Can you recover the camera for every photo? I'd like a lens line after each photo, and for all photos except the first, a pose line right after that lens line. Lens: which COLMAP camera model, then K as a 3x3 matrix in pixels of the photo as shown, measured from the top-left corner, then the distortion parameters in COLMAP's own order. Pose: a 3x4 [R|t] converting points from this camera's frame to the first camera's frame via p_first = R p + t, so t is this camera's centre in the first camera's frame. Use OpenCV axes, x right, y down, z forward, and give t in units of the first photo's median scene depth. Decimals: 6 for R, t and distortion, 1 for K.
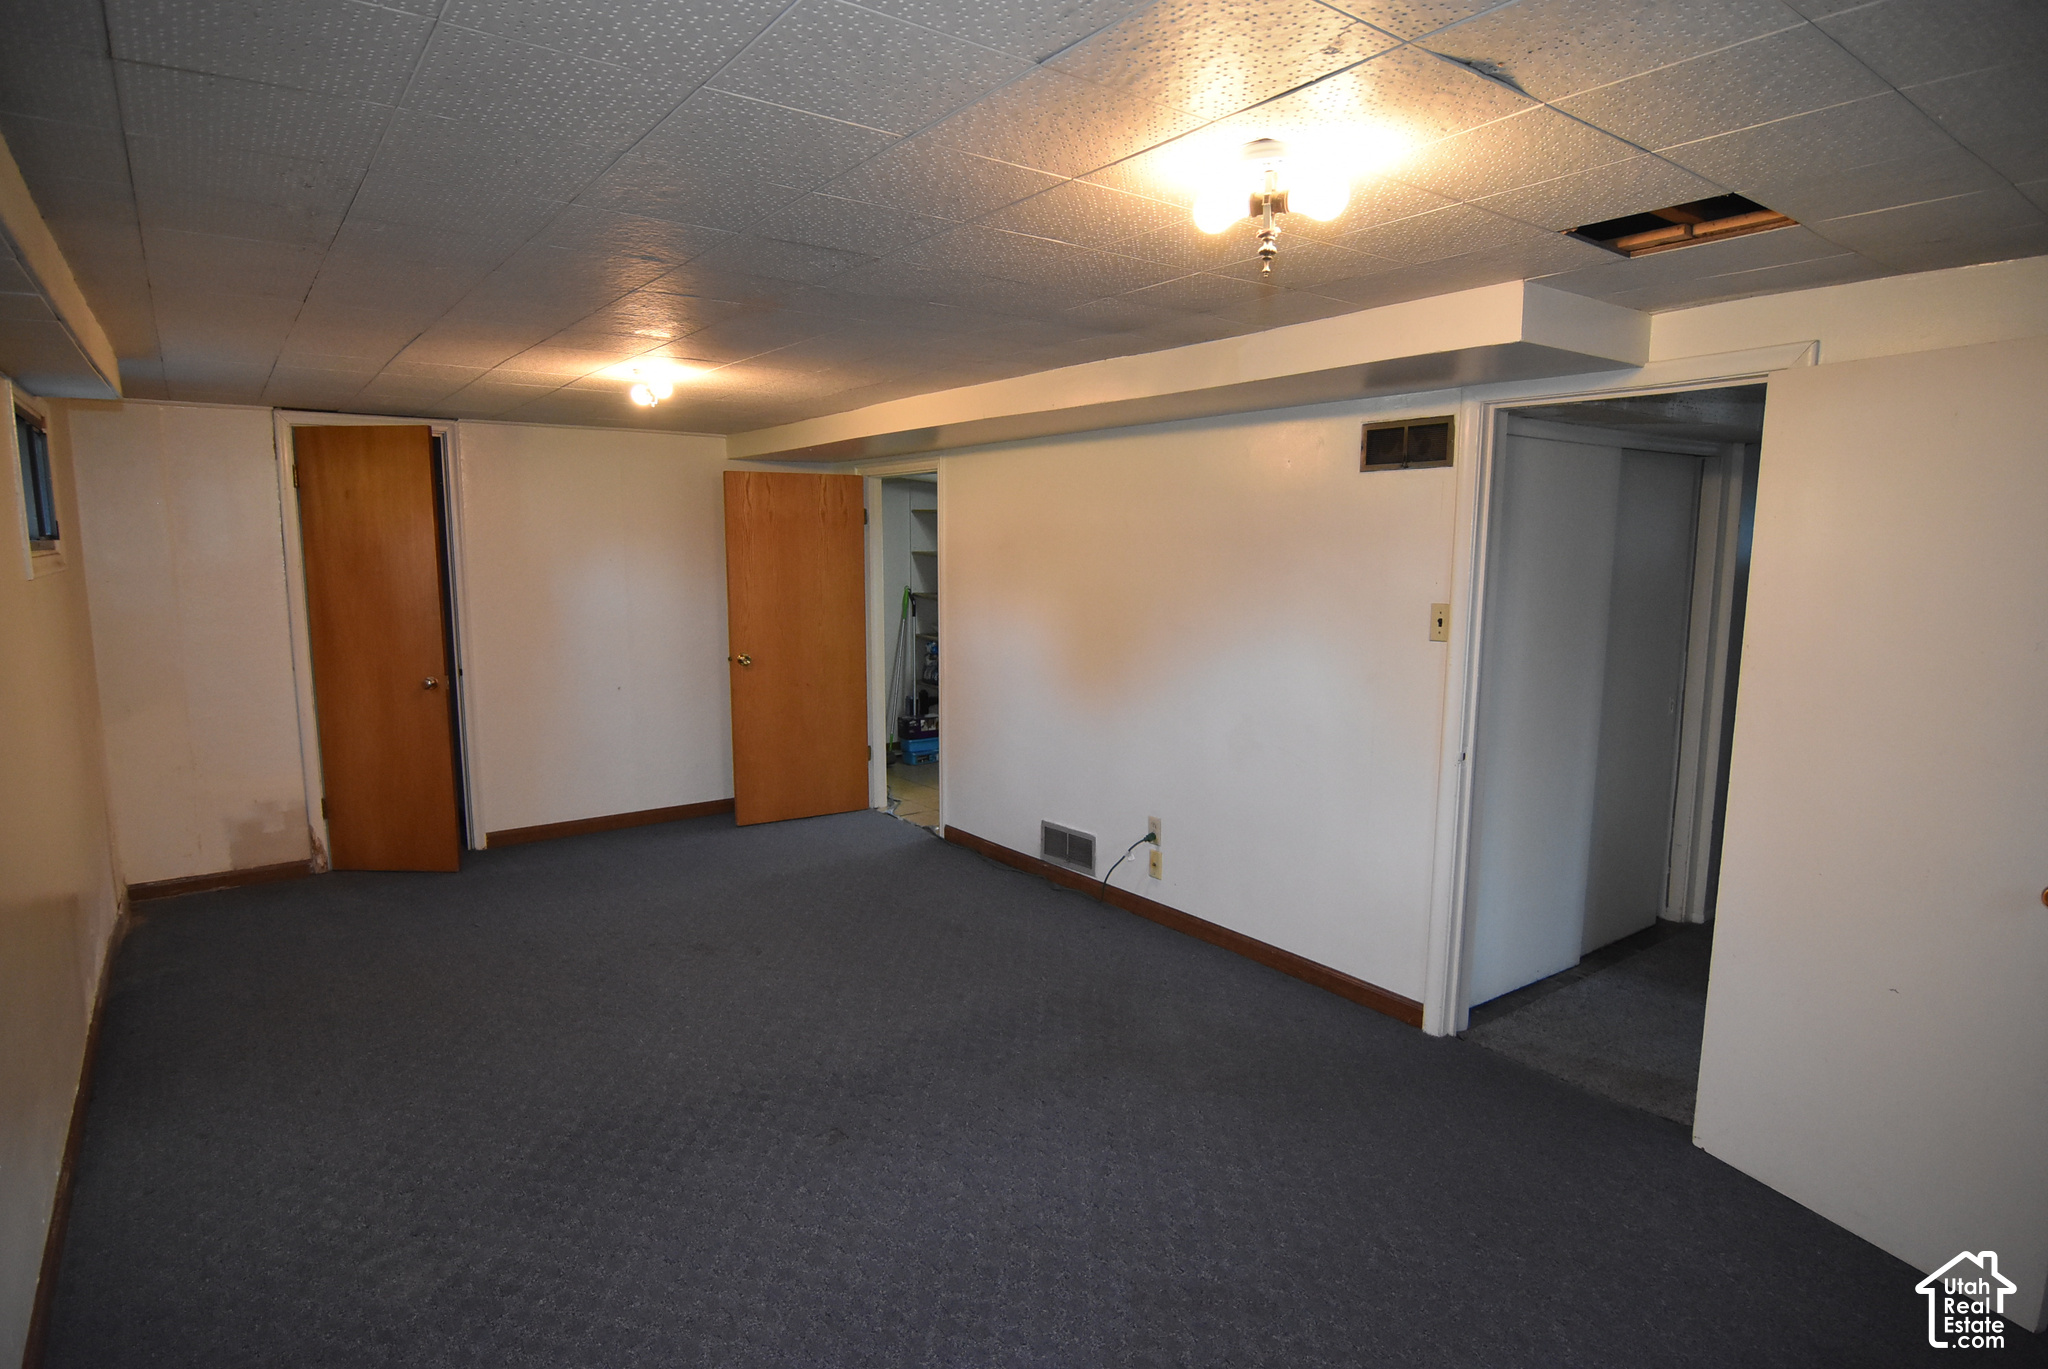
lens RADIAL K [[1099.8, 0, 1018.3], [0, 1099.8, 673.2], [0, 0, 1]] dist [-0.006186, -0.011012]
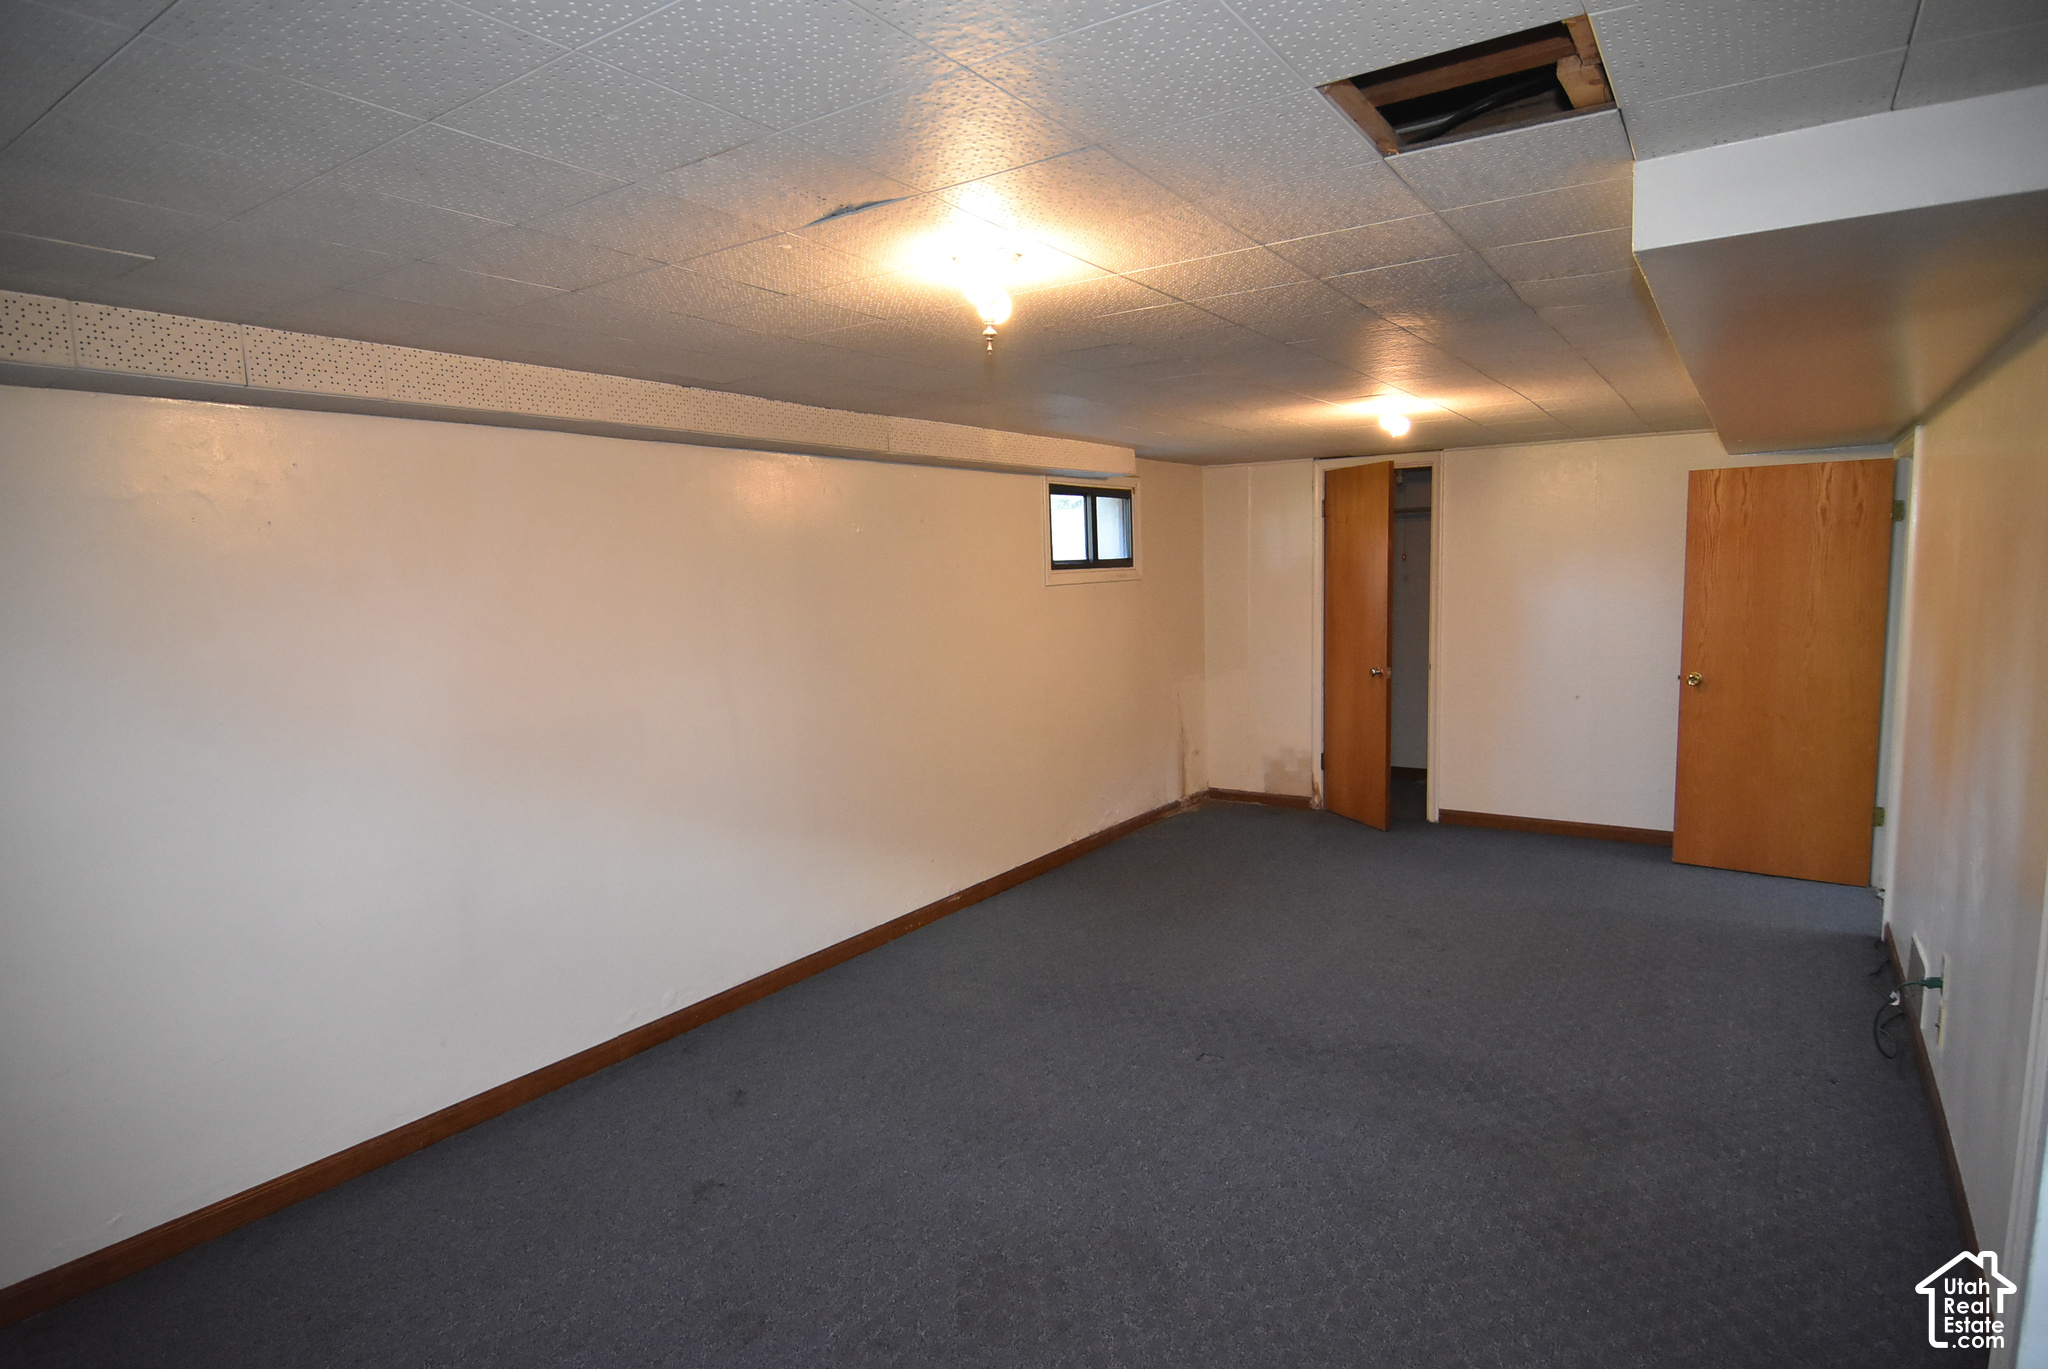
lens RADIAL K [[1099.8, 0, 1017.6], [0, 1099.8, 698.5], [0, 0, 1]] dist [-0.006186, -0.011012]
pose [[0.328925, 0.105432, -0.938452, 0.438865], [-0.084478, 0.993049, 0.081956, -0.026145], [0.940570, 0.052321, 0.335546, 0.195937]]
